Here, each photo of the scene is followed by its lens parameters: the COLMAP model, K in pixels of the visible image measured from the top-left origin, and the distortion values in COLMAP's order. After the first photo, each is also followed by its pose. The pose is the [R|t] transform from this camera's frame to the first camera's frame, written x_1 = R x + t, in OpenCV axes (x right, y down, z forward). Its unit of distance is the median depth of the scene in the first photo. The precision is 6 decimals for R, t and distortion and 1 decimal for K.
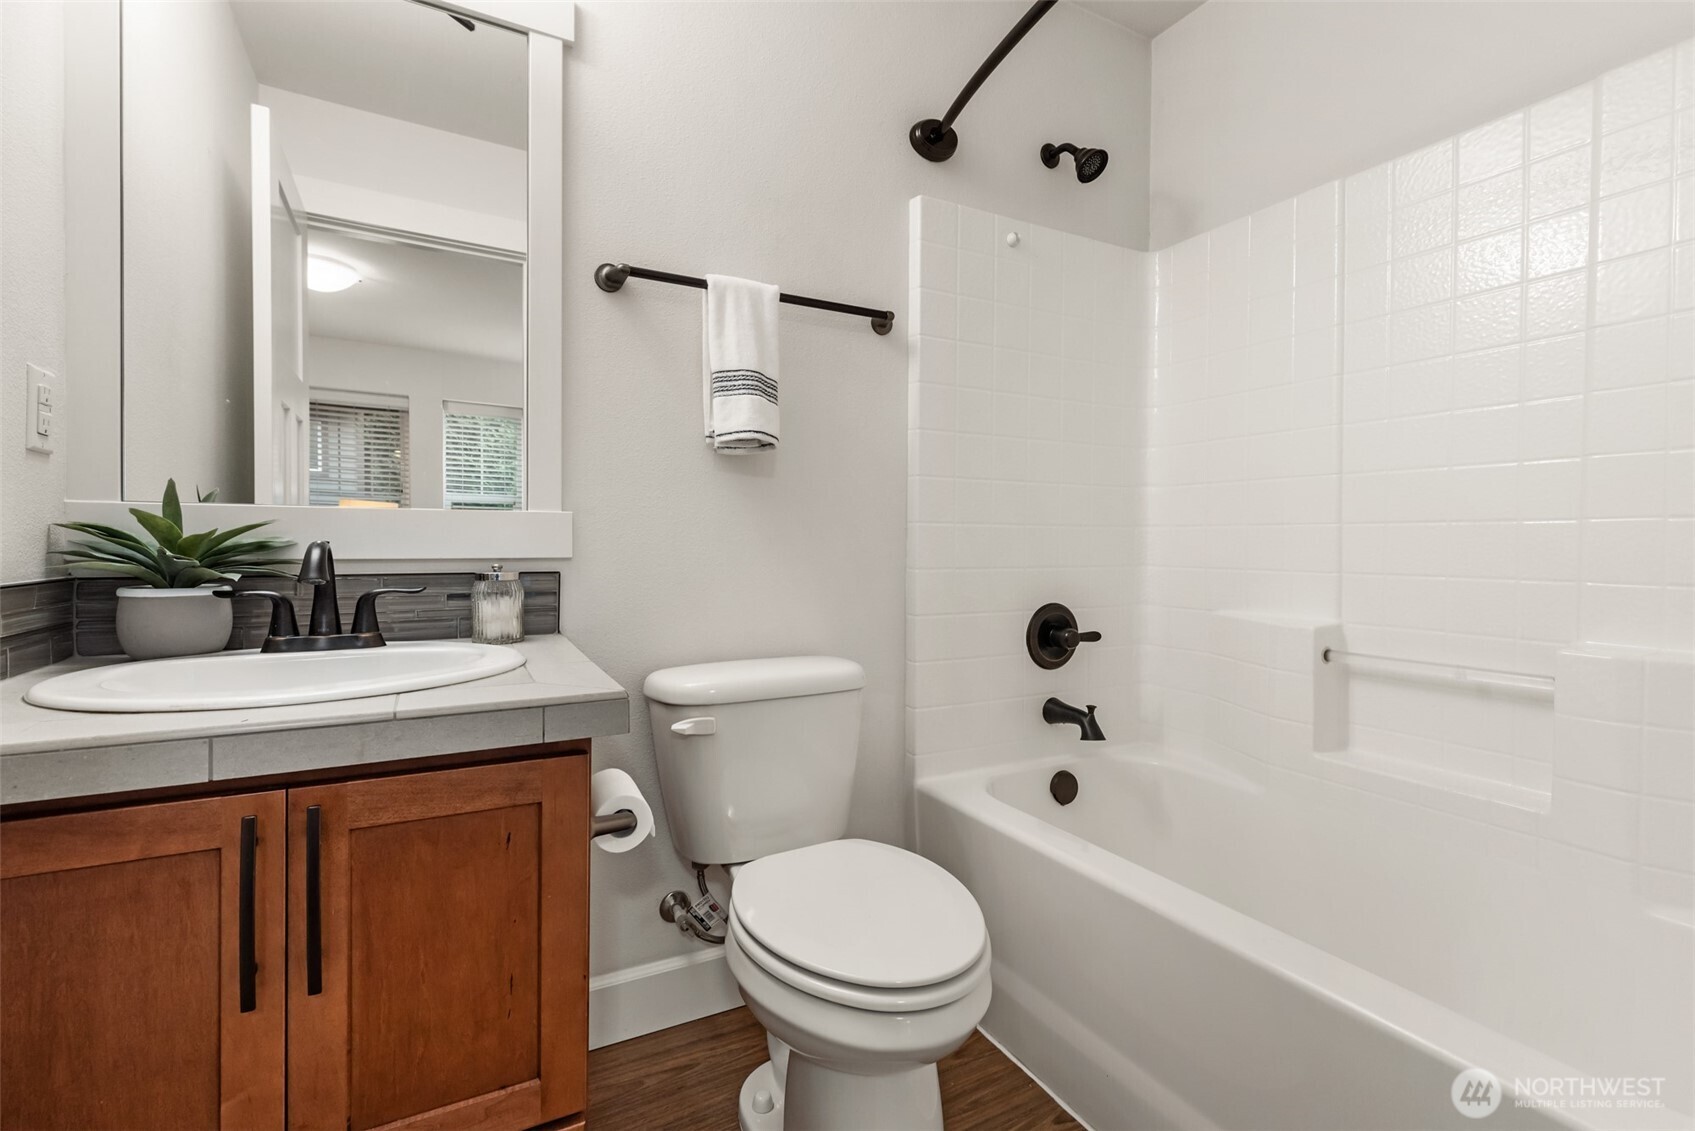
lens RADIAL K [[723.3, 0, 853.2], [0, 723.3, 566.2], [0, 0, 1]] dist [-0.001373, -0.000211]
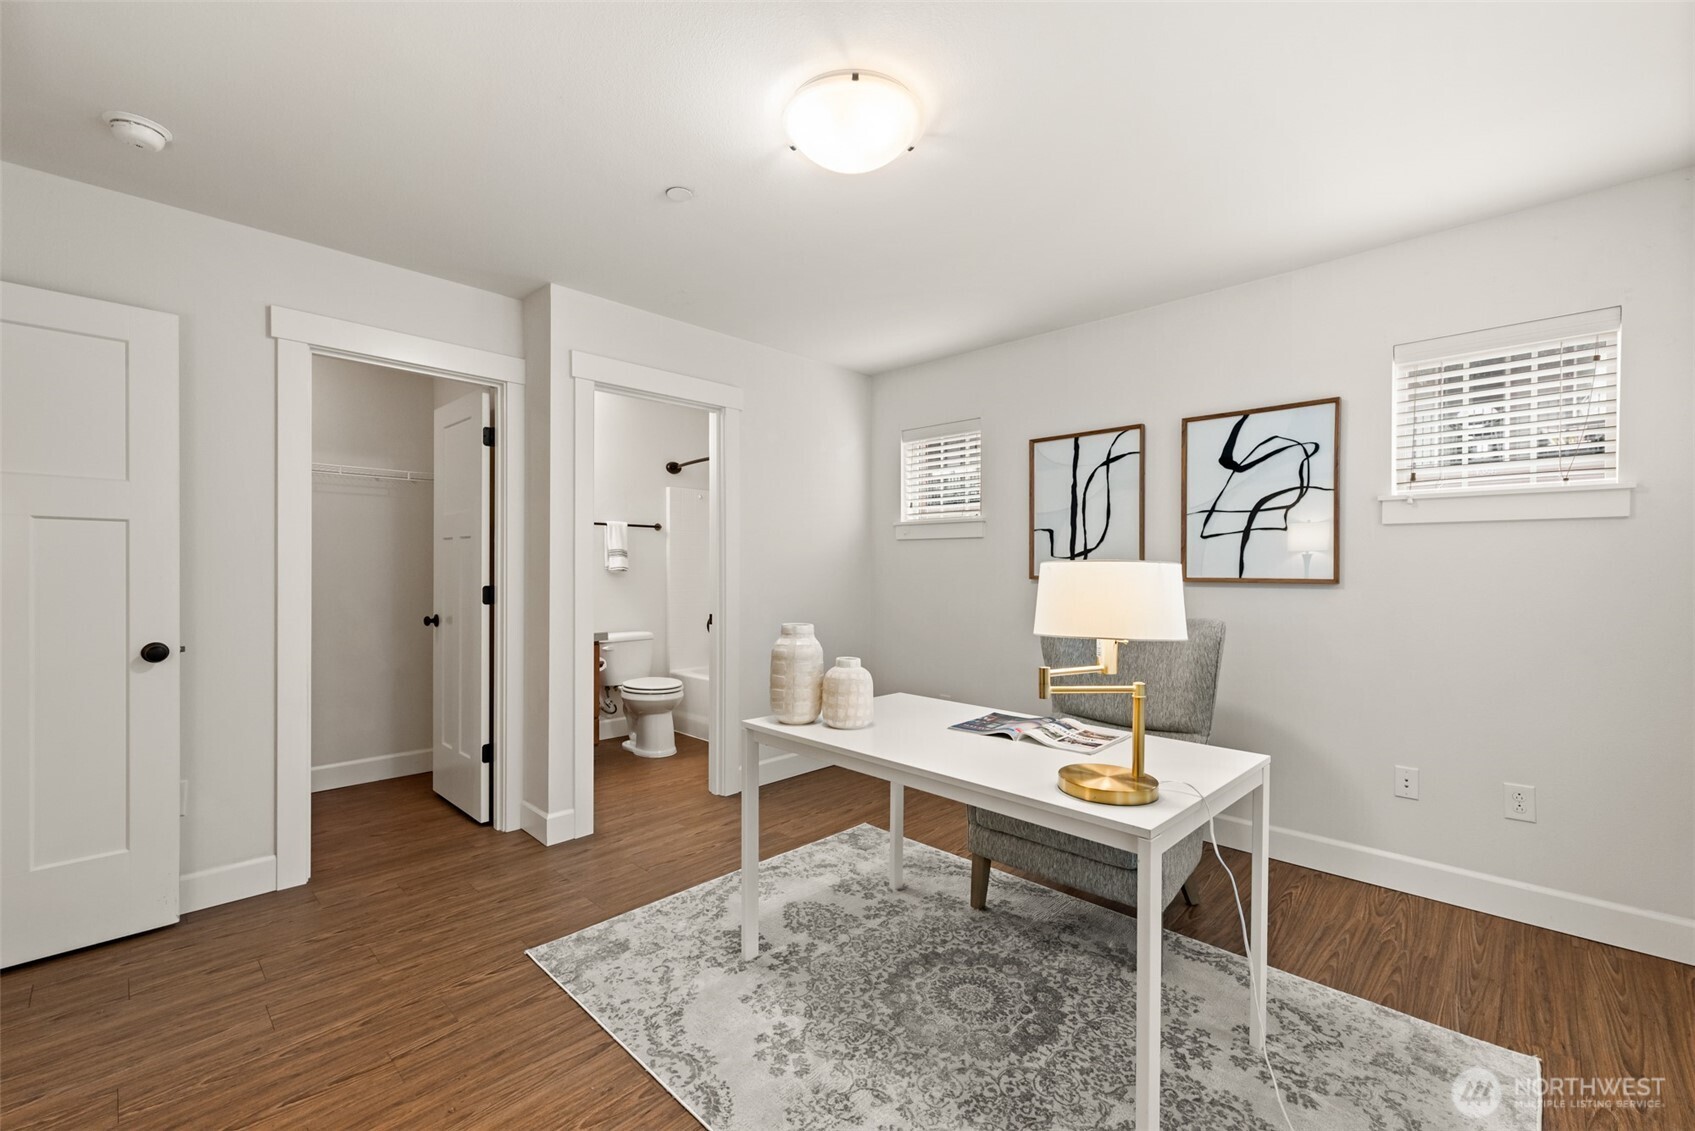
lens RADIAL K [[723.3, 0, 847.0], [0, 723.3, 566.1], [0, 0, 1]] dist [-0.001373, -0.000211]
pose [[0.947901, -0.009544, 0.318421, -0.190982], [0.011268, 0.999930, -0.003573, -0.144709], [-0.318364, 0.006975, 0.947943, -2.344032]]
